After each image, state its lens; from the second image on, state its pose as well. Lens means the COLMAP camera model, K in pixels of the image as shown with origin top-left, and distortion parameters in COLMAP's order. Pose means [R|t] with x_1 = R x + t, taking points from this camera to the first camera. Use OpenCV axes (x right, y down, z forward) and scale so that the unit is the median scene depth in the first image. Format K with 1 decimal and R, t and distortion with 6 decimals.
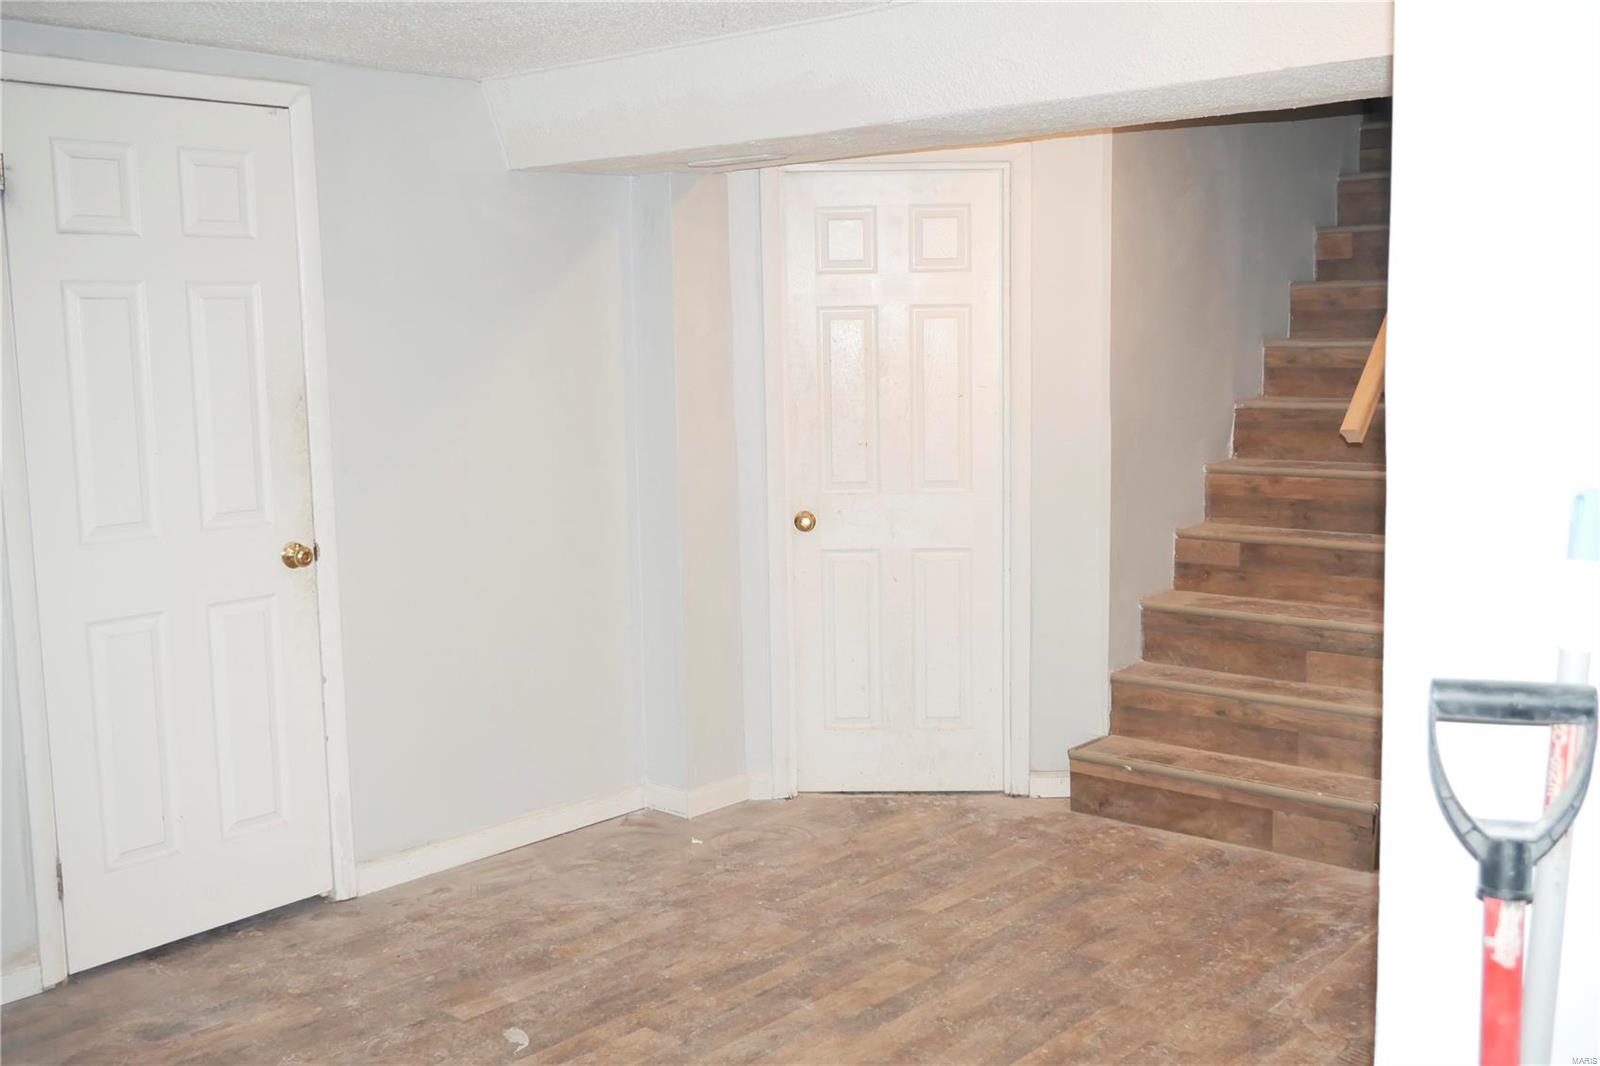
lens RADIAL K [[1598.9, 0, 800.1], [0, 1598.9, 534.0], [0, 0, 1]] dist [-0.013477, 0.000000]
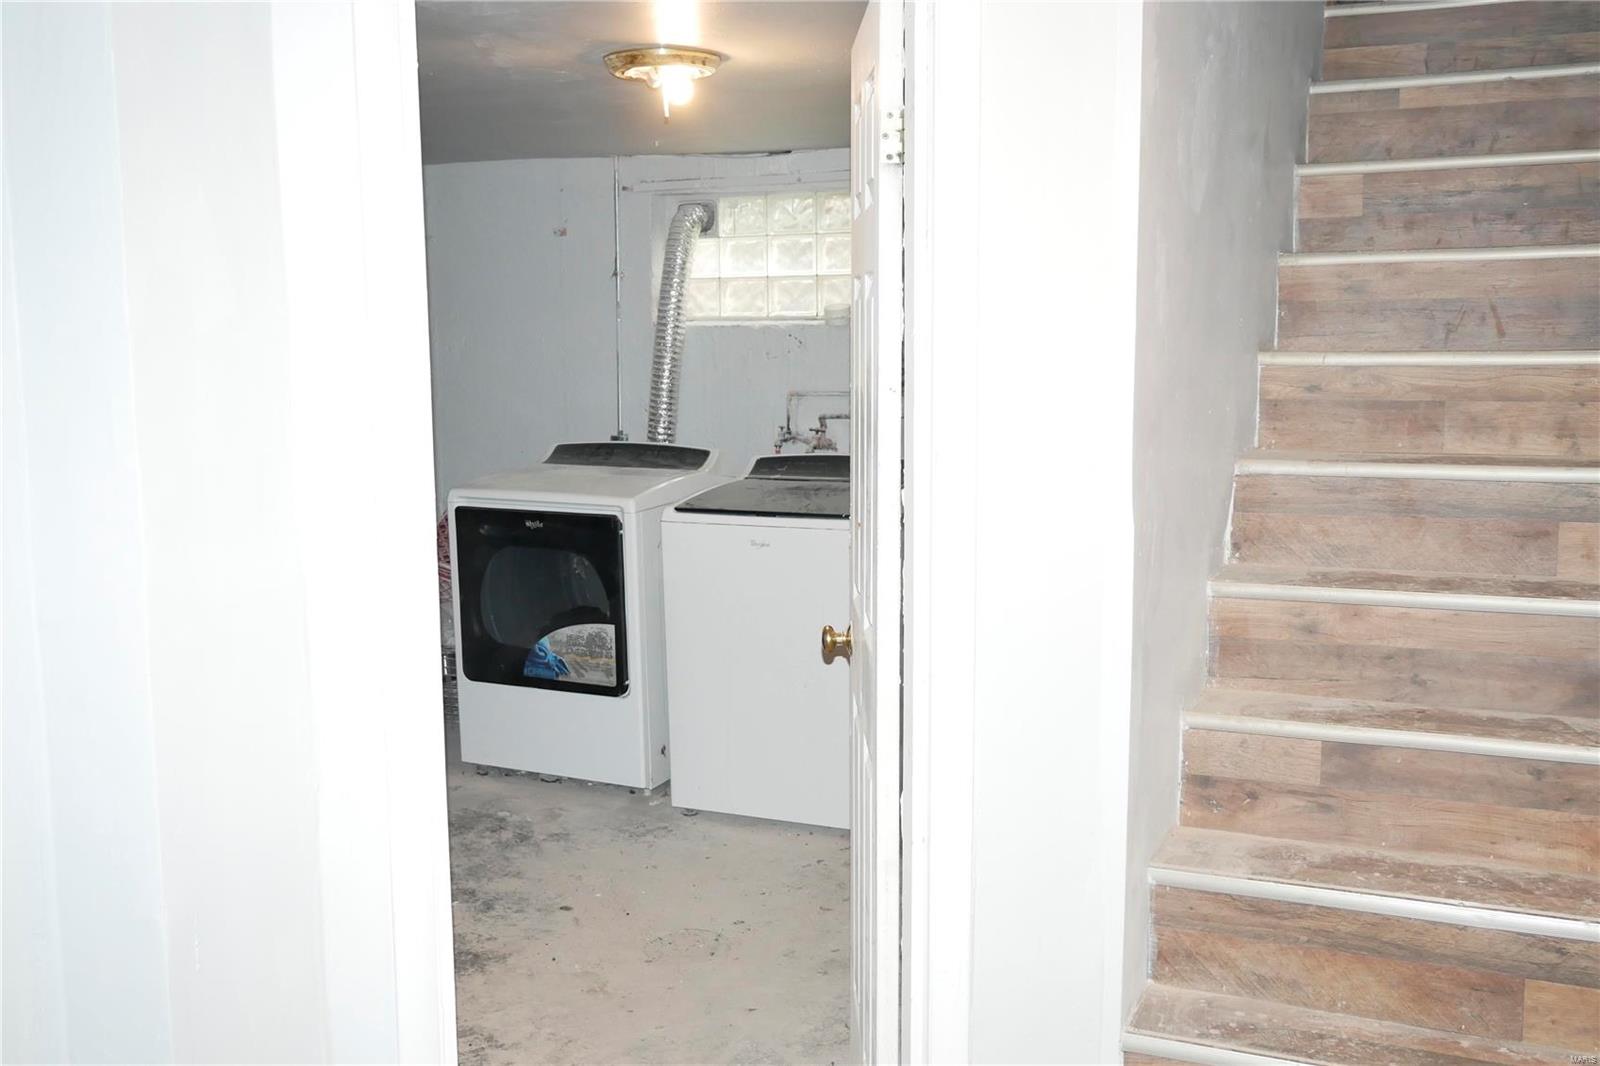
lens RADIAL K [[1598.9, 0, 801.0], [0, 1598.9, 533.3], [0, 0, 1]] dist [-0.013477, 0.000000]
pose [[0.962038, -0.026110, 0.271665, -0.026843], [0.028113, 0.999599, -0.003483, -0.063953], [-0.271465, 0.010988, 0.962385, 0.535040]]
